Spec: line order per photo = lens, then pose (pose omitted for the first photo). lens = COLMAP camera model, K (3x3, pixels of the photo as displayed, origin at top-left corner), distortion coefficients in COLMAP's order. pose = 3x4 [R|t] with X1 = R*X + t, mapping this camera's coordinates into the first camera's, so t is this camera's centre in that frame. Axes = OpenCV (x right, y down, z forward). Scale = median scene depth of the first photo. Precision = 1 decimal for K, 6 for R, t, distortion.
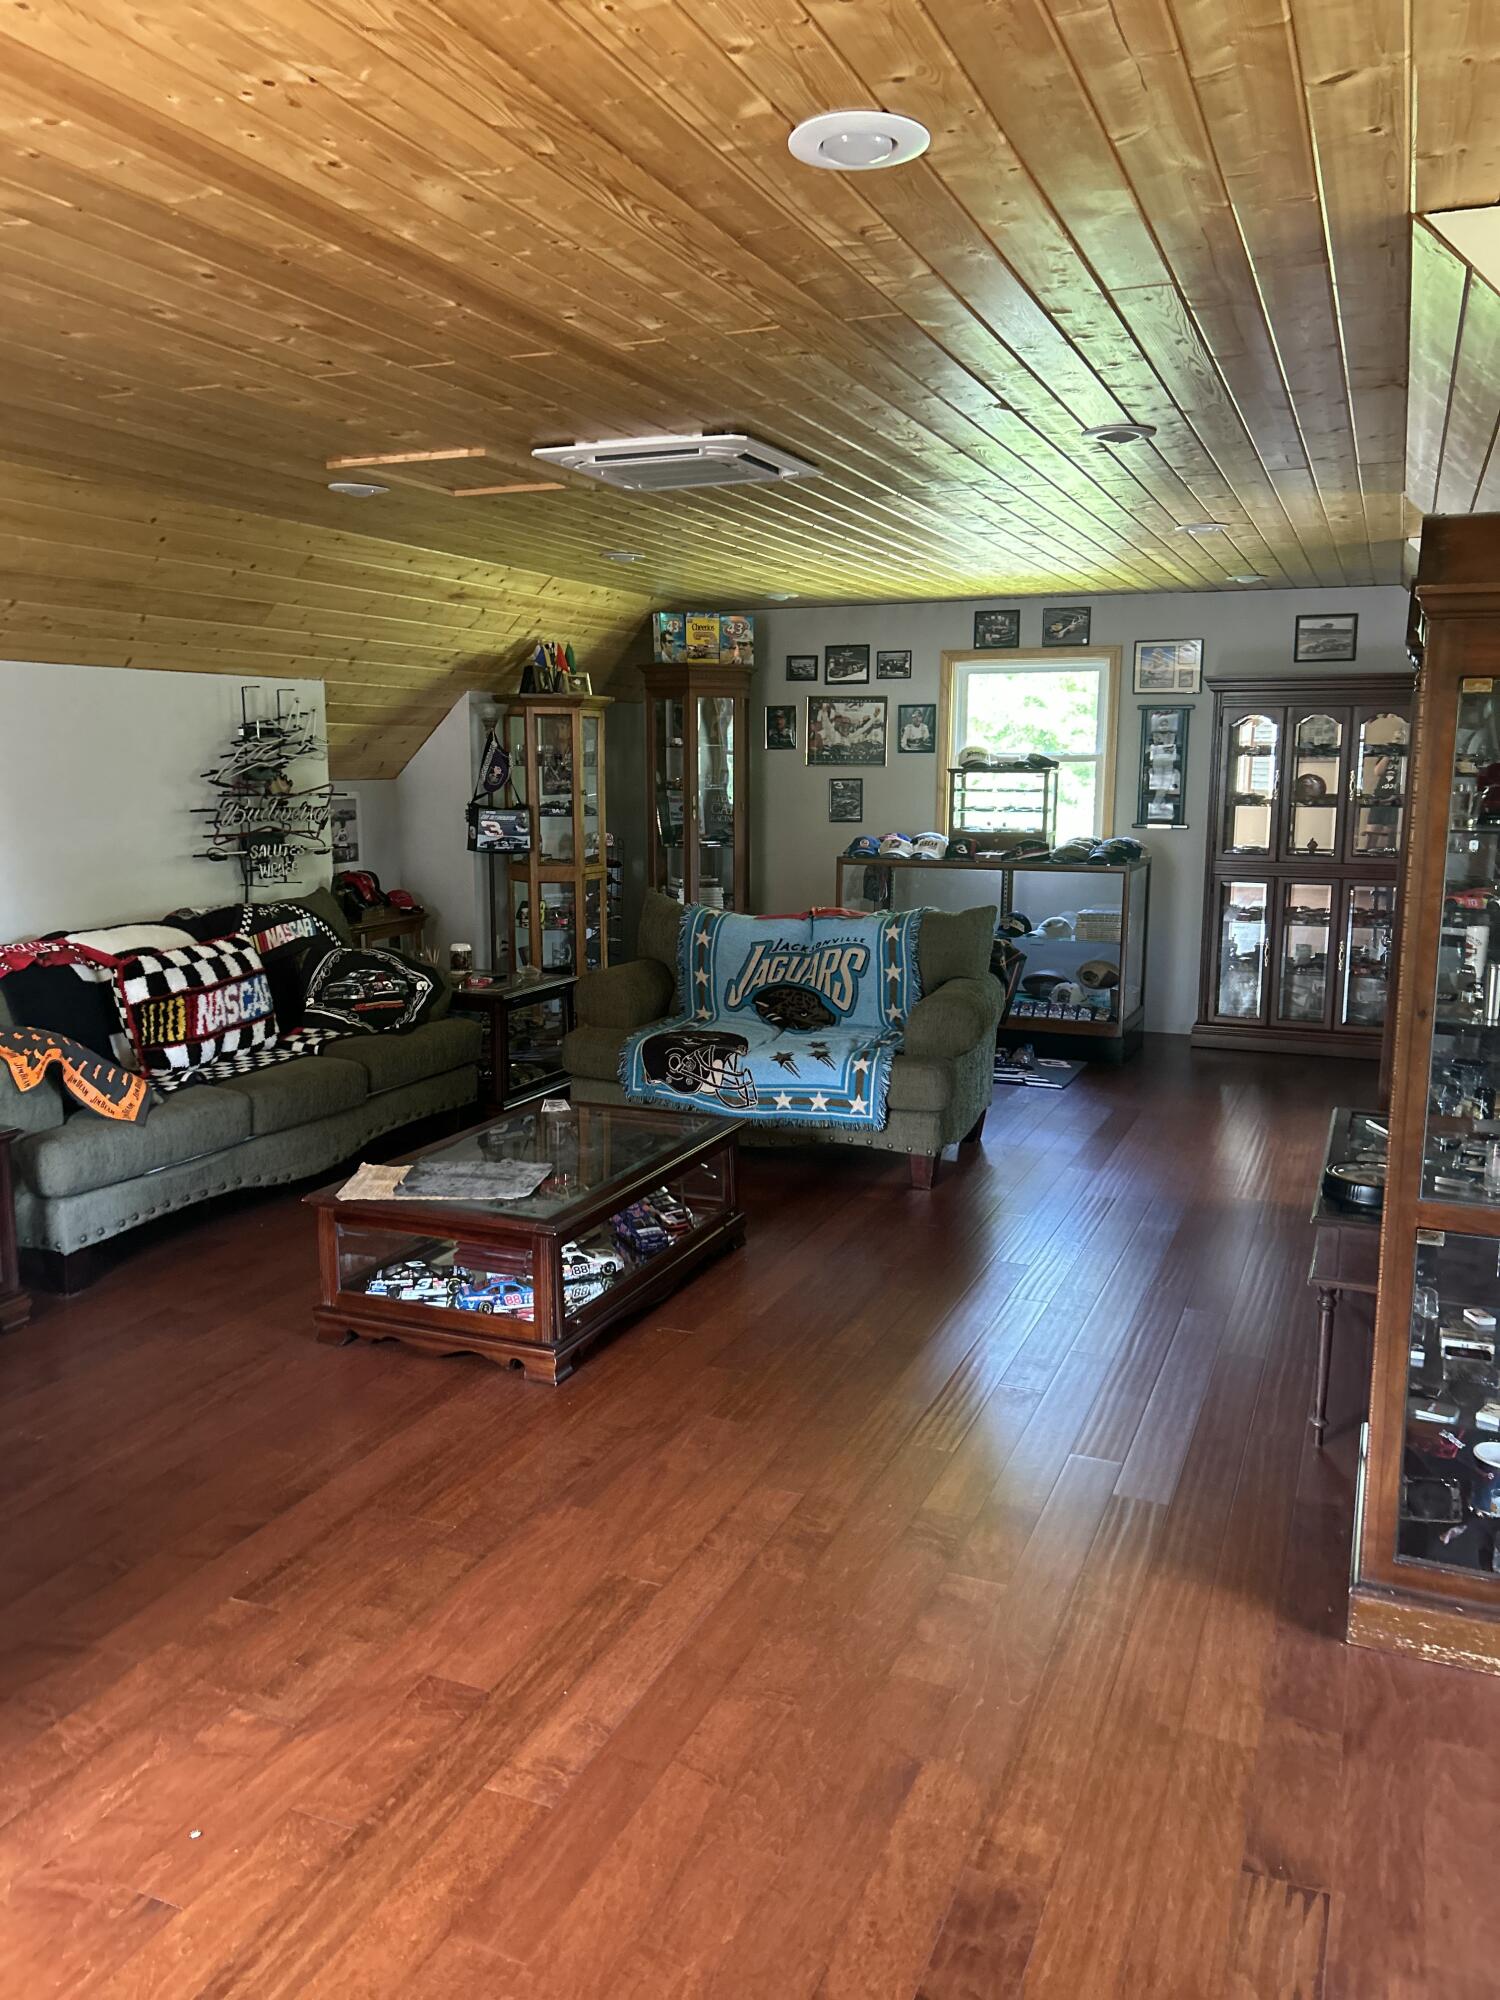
lens RADIAL K [[1518.1, 0, 750.5], [0, 1518.1, 997.4], [0, 0, 1]] dist [0.062993, -0.041910]
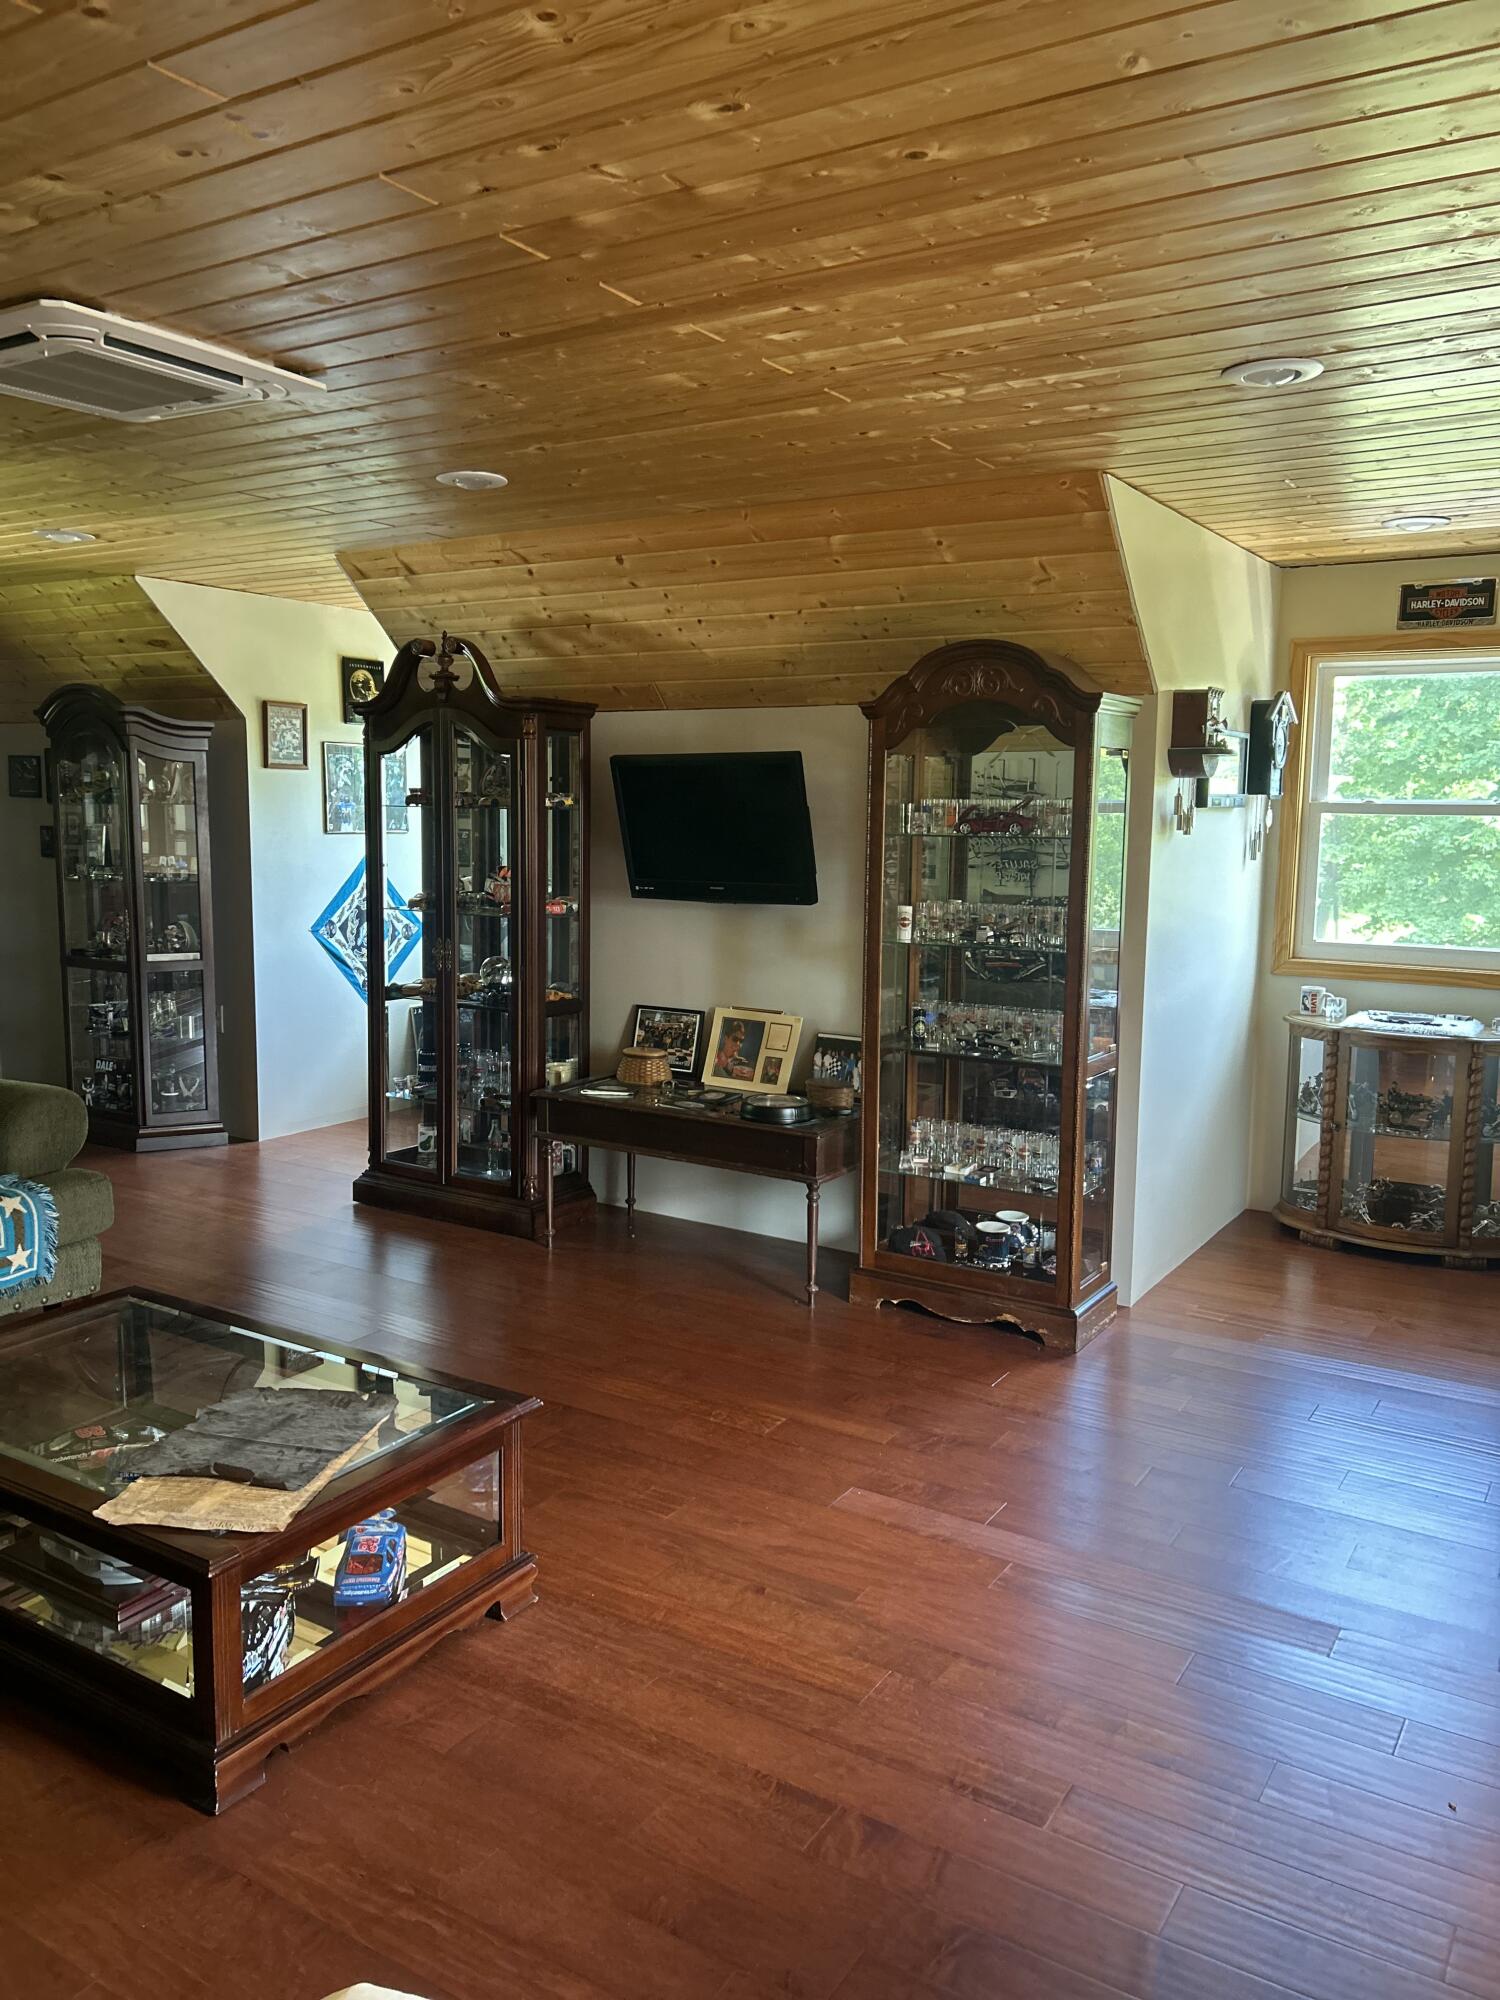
lens RADIAL K [[1518.1, 0, 749.2], [0, 1518.1, 1001.3], [0, 0, 1]] dist [0.062993, -0.041910]
pose [[0.161459, -0.131961, 0.978017, -0.942903], [0.150556, 0.982713, 0.107740, -0.126702], [-0.975328, 0.129851, 0.178536, 0.814991]]
